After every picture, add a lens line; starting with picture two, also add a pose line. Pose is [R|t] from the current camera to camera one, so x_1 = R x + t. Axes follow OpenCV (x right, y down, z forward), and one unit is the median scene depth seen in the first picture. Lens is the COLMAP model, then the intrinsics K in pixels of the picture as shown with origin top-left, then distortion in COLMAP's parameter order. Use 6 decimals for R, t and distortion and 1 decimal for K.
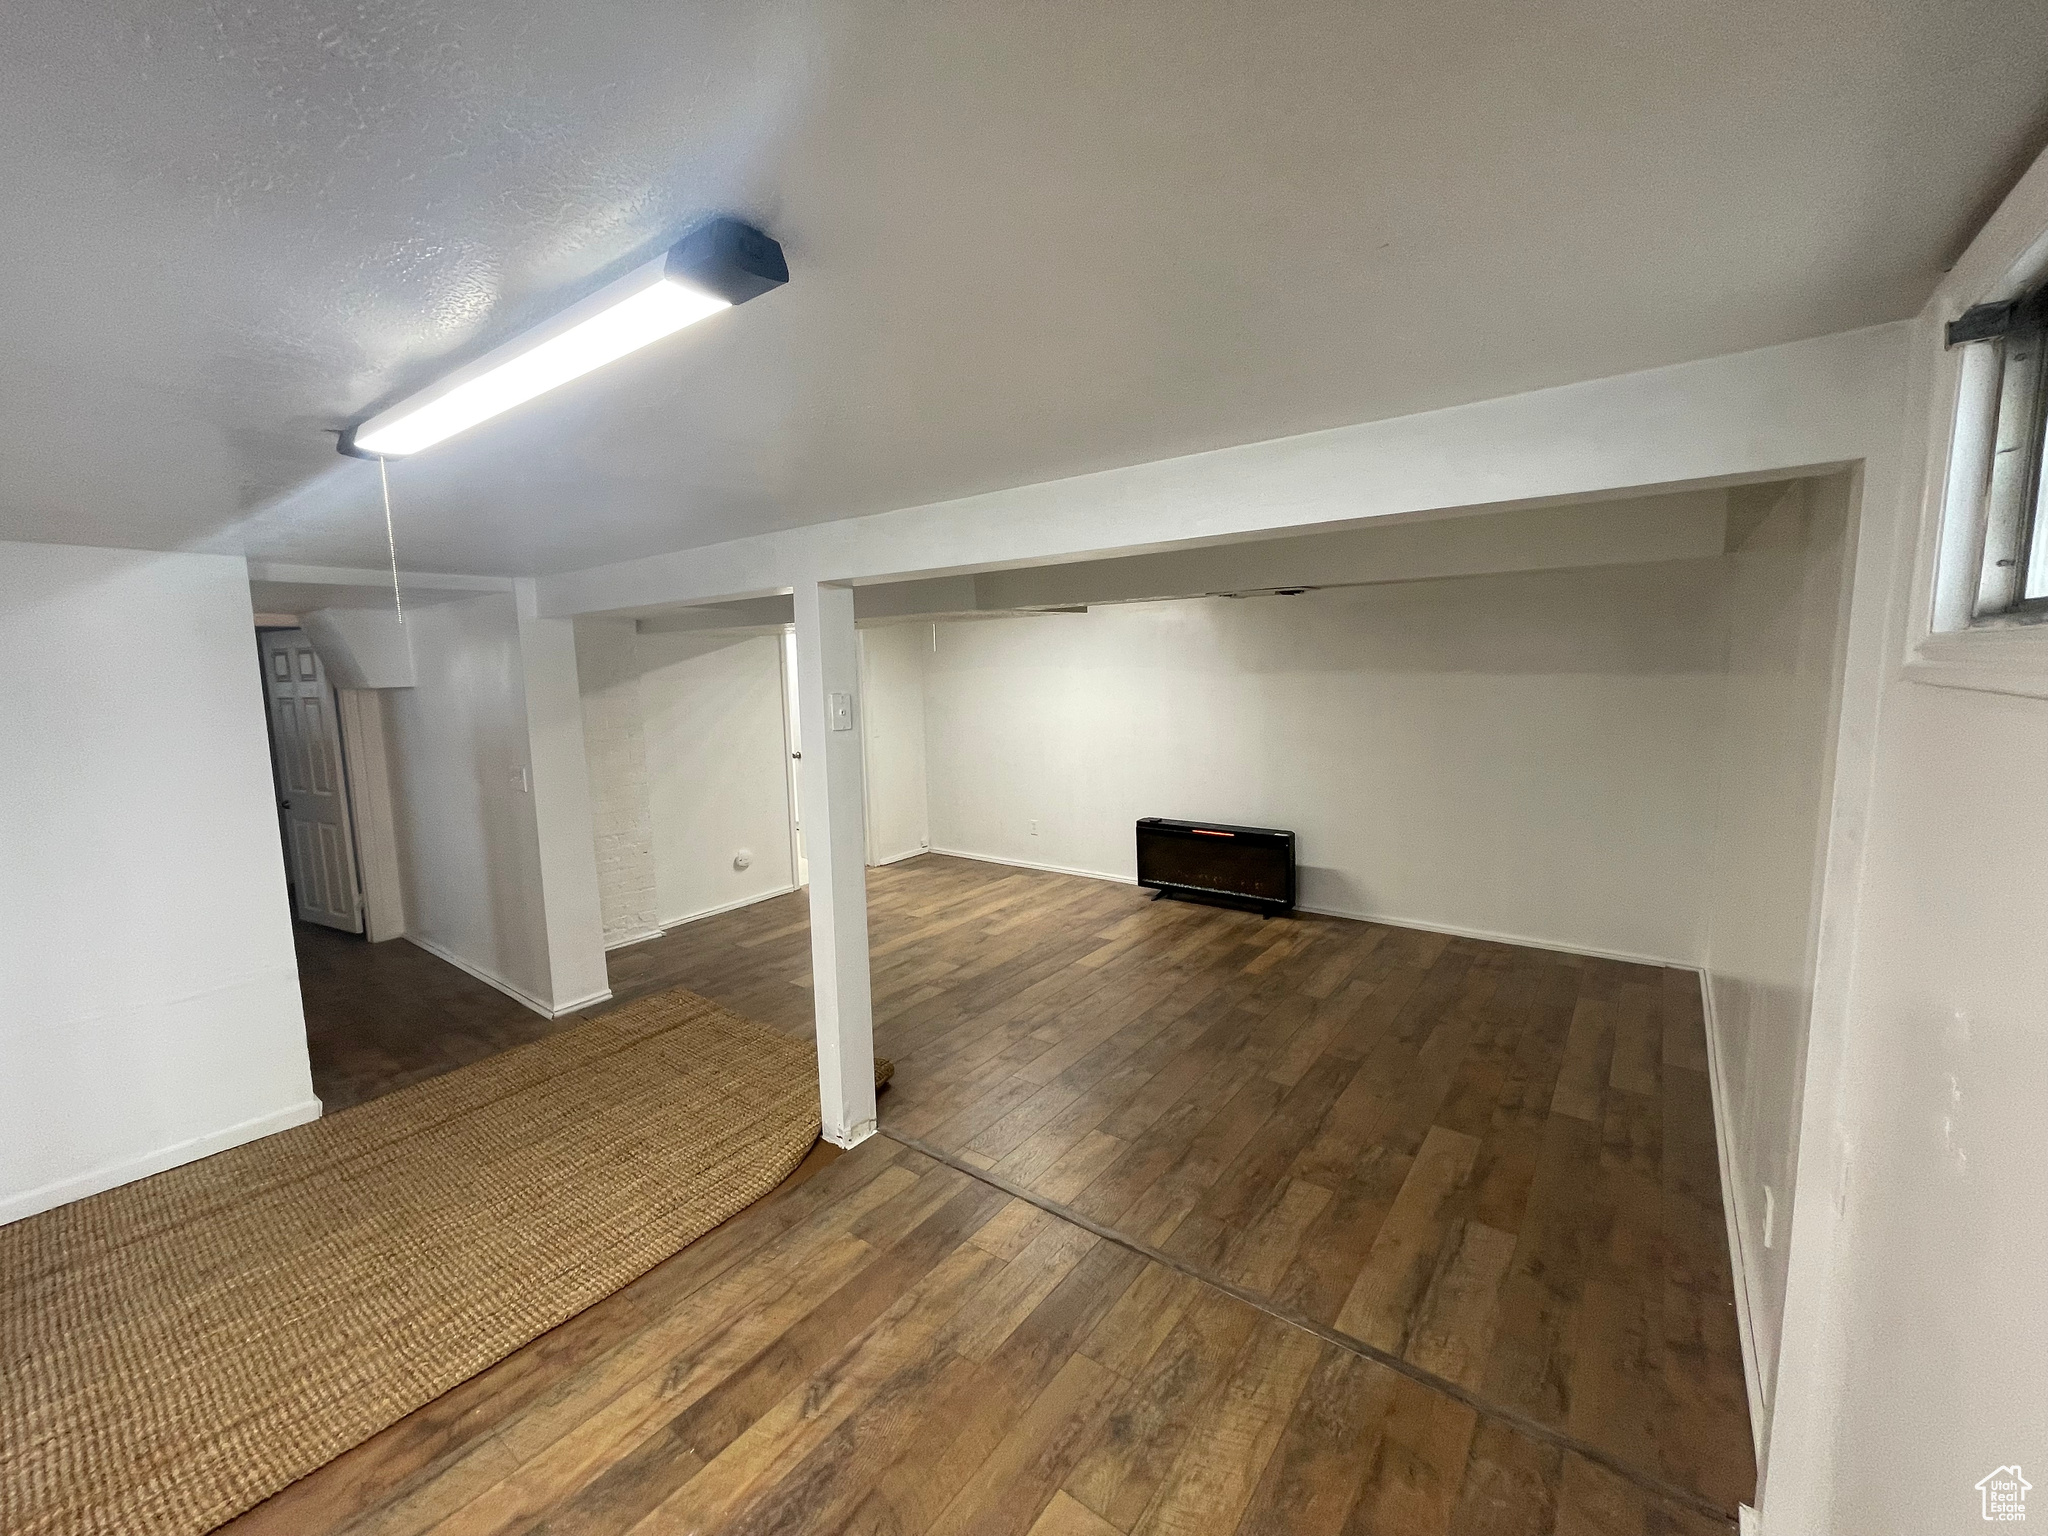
lens RADIAL K [[831.6, 0, 1023.5], [0, 831.6, 766.9], [0, 0, 1]] dist [-0.000185, -0.000131]
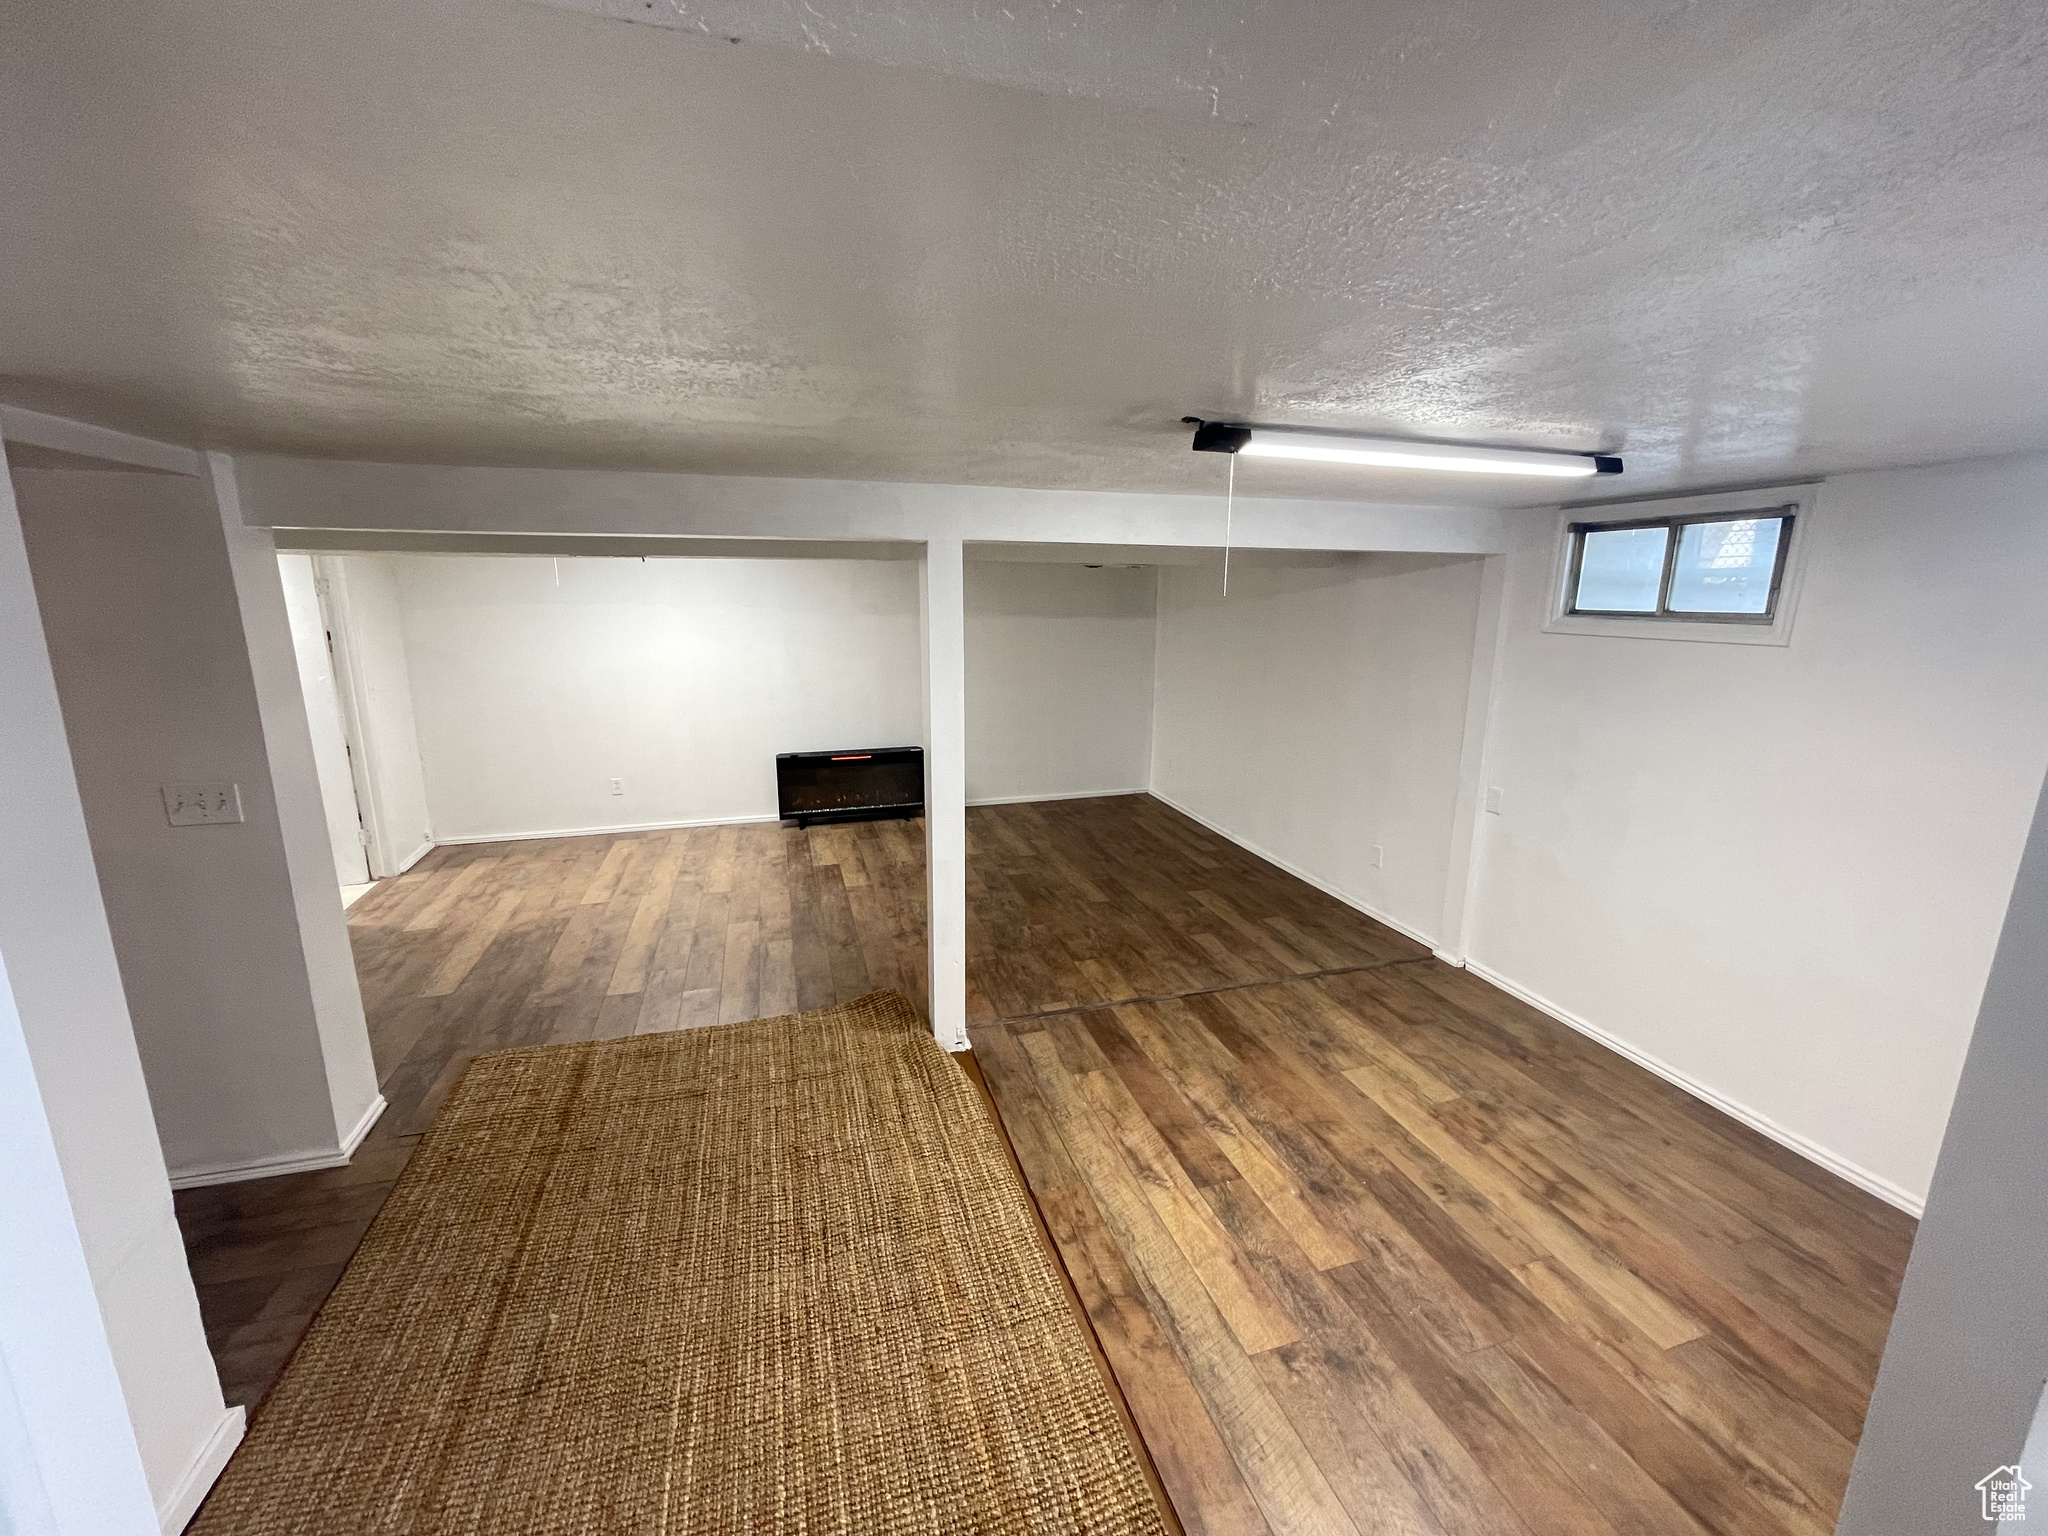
lens RADIAL K [[831.6, 0, 1023.5], [0, 831.6, 766.9], [0, 0, 1]] dist [-0.000185, -0.000131]
pose [[0.583141, -0.146075, 0.799130, -0.684162], [0.079542, 0.989241, 0.122782, -0.035570], [-0.808467, -0.008035, 0.588486, 0.188160]]
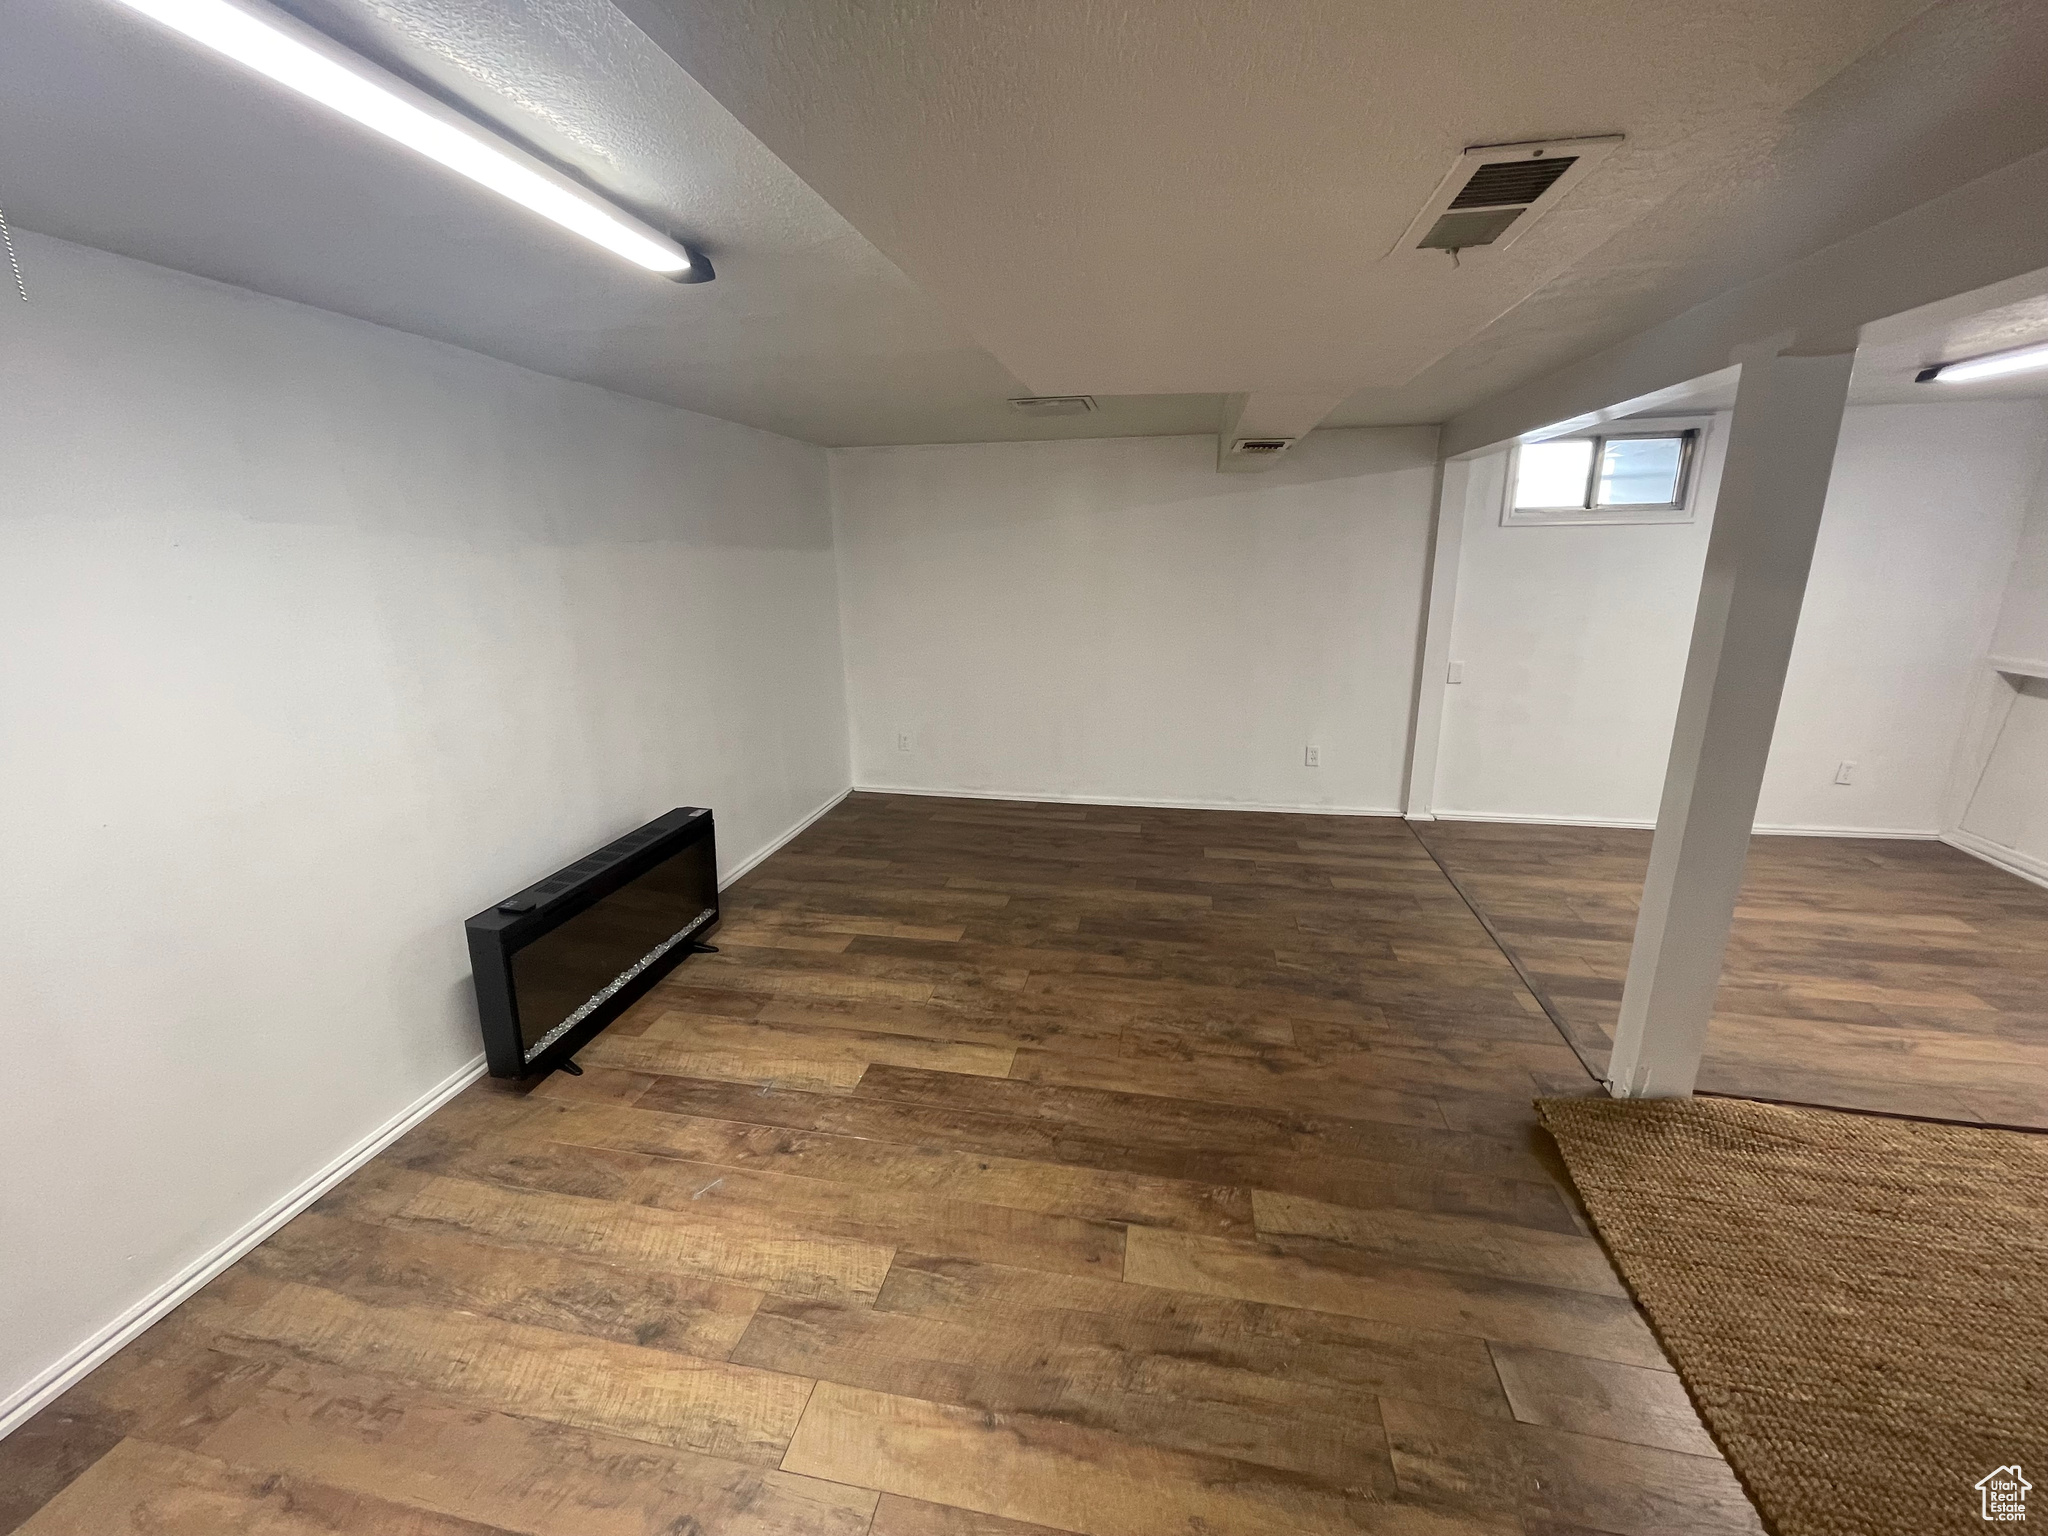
lens RADIAL K [[831.6, 0, 1023.5], [0, 831.6, 766.9], [0, 0, 1]] dist [-0.000185, -0.000131]
pose [[-0.448438, -0.203616, 0.870313, -0.394068], [0.132393, 0.947834, 0.289970, -0.117227], [-0.883955, 0.245257, -0.398087, 1.225431]]
